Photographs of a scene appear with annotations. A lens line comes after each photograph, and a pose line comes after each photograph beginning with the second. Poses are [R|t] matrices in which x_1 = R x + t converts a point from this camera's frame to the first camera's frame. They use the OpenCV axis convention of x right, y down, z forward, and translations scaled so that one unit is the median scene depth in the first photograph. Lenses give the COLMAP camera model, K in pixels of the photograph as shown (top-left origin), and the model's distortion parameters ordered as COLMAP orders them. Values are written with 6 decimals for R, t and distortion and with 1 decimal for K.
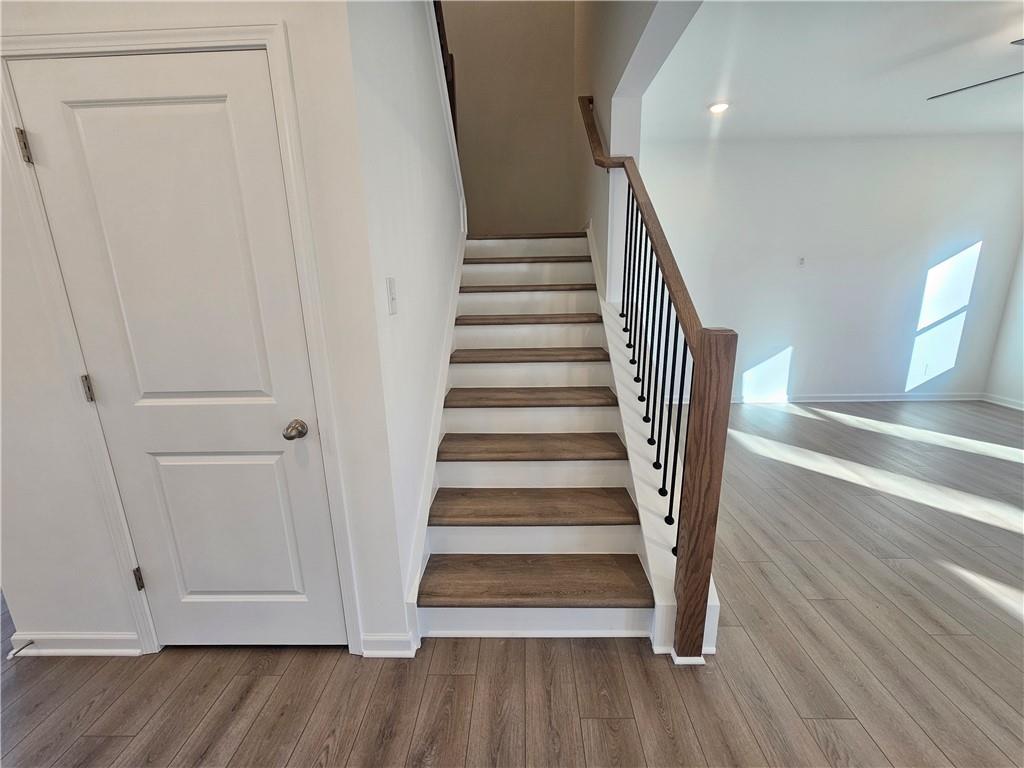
lens RADIAL K [[417.2, 0, 509.9], [0, 417.2, 378.6], [0, 0, 1]] dist [-0.003144, 0.000311]
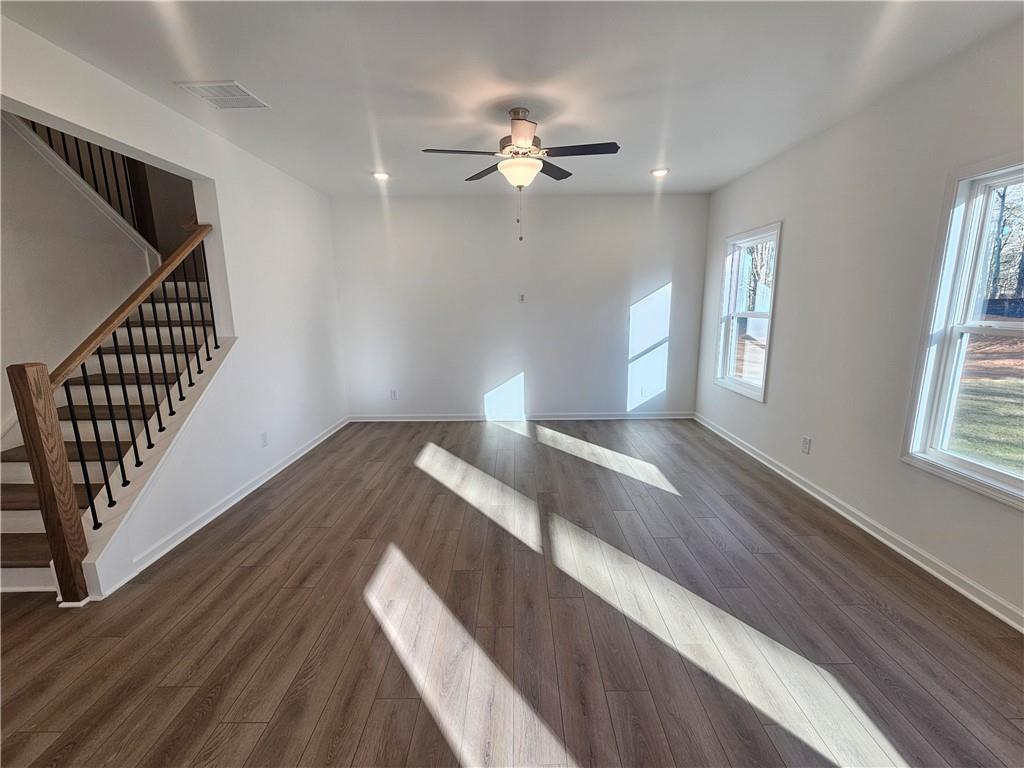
lens RADIAL K [[417.2, 0, 519.1], [0, 417.2, 377.2], [0, 0, 1]] dist [-0.003144, 0.000311]
pose [[0.999780, 0.002674, 0.020791, 0.659103], [-0.001421, 0.998196, -0.060028, 0.007724], [-0.020914, 0.059985, 0.997980, -0.147314]]
